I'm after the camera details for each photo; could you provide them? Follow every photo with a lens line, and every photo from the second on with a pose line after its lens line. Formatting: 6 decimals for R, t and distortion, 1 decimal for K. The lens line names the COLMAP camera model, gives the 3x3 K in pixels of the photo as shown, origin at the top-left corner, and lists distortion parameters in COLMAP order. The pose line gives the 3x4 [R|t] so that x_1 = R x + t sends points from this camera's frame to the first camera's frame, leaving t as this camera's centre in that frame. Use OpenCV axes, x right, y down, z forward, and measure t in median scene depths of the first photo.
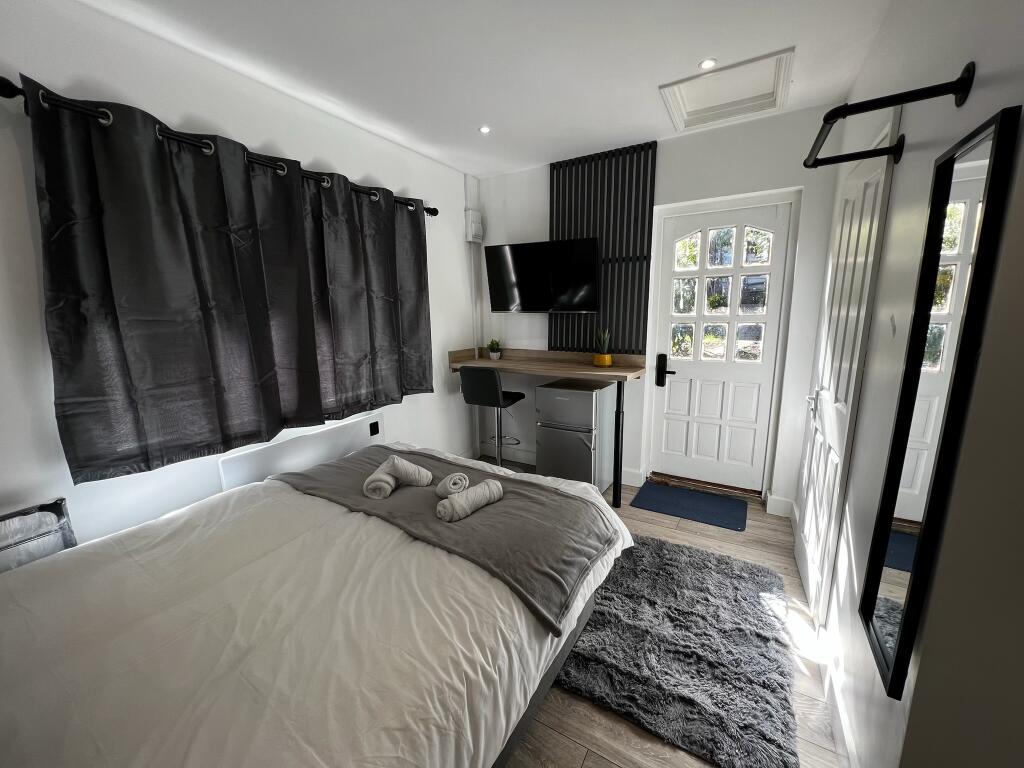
lens RADIAL K [[403.1, 0, 512.0], [0, 403.1, 384.0], [0, 0, 1]] dist [-0.002786, -0.000254]
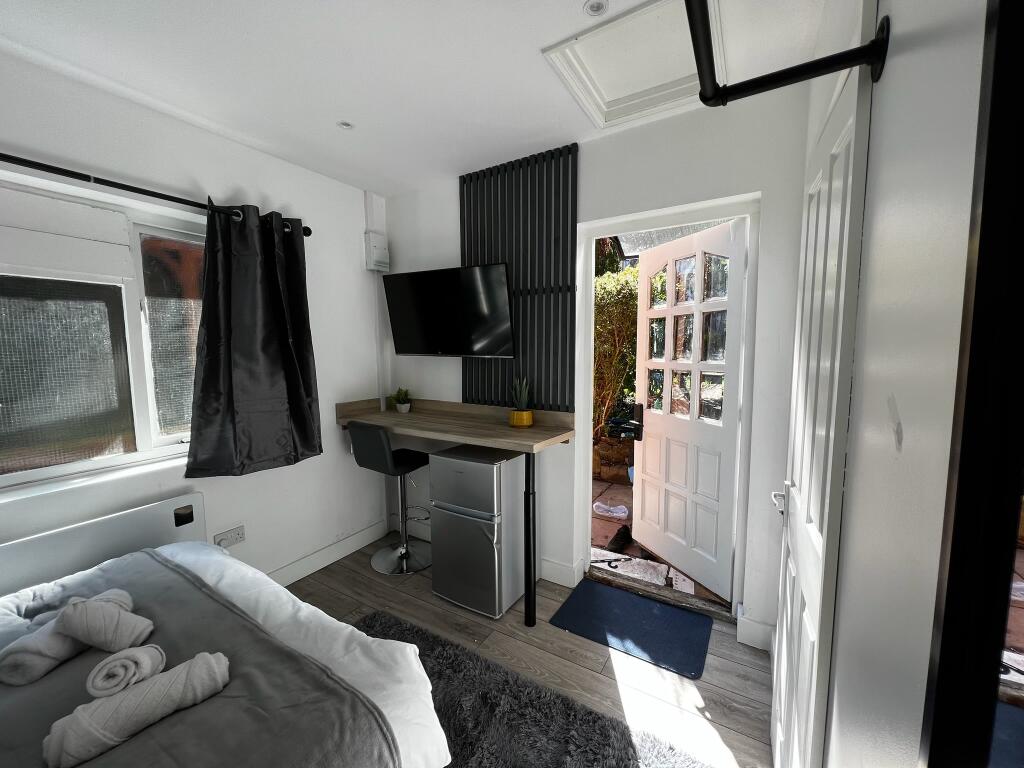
lens RADIAL K [[403.1, 0, 512.0], [0, 403.1, 384.0], [0, 0, 1]] dist [-0.002786, -0.000254]
pose [[0.999894, 0.007479, -0.012515, 0.222067], [-0.008562, 0.996007, -0.088864, -0.057170], [0.011801, 0.088962, 0.995965, 0.230735]]
